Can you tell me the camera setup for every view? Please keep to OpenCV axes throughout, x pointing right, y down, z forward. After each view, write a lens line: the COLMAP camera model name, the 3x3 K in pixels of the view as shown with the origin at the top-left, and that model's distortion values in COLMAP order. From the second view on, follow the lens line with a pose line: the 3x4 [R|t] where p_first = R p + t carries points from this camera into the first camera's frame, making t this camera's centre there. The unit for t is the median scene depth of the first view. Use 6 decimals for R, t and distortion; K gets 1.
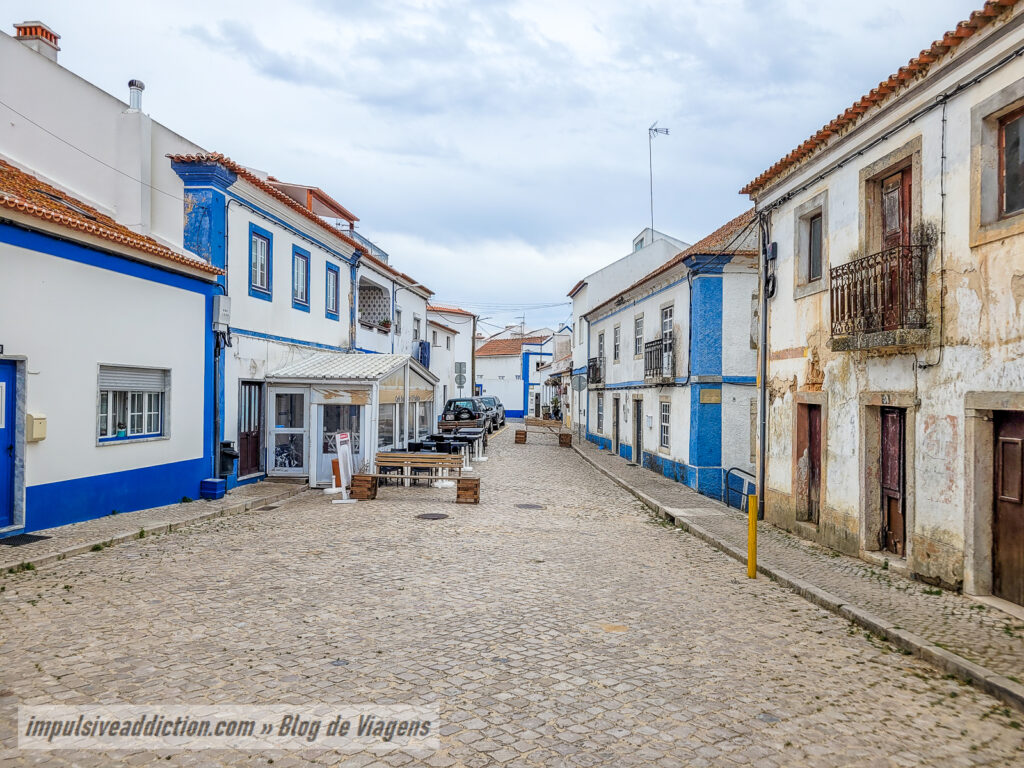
lens RADIAL K [[780.0, 0, 512.0], [0, 780.0, 384.0], [0, 0, 1]] dist [0.000217, 0.000188]
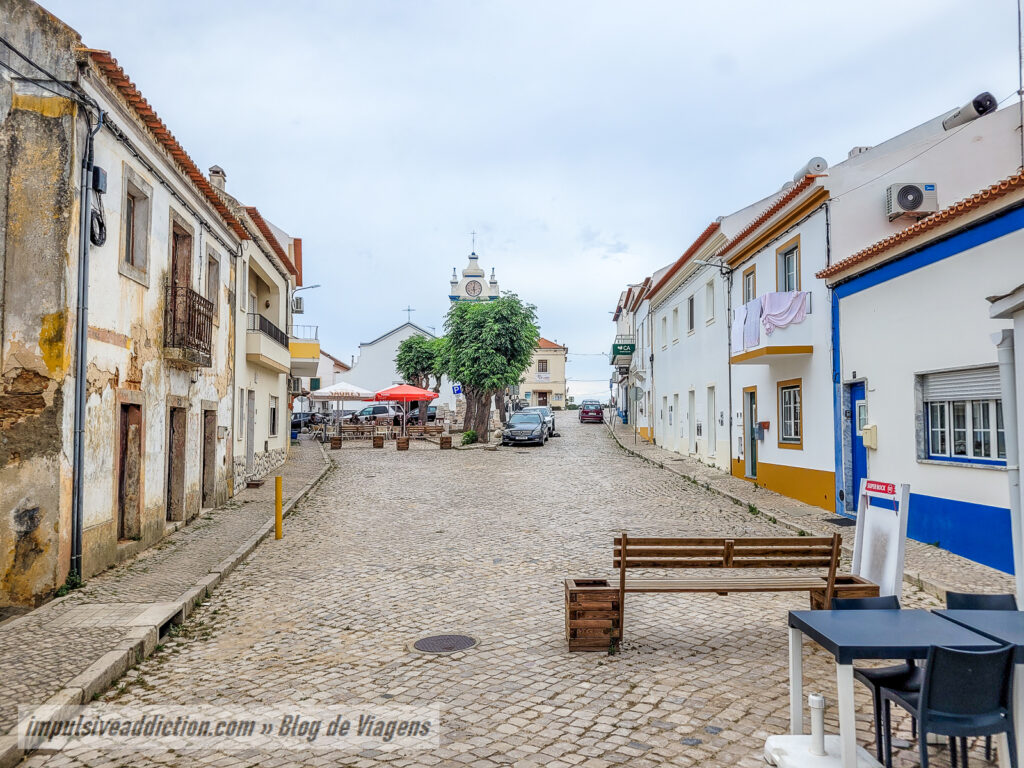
lens RADIAL K [[780.0, 0, 512.0], [0, 780.0, 384.0], [0, 0, 1]] dist [0.000217, 0.000188]
pose [[-0.995935, -0.018867, -0.088080, 0.028620], [-0.013184, 0.997820, -0.064659, 0.051213], [0.089108, -0.063235, -0.994013, 1.803773]]
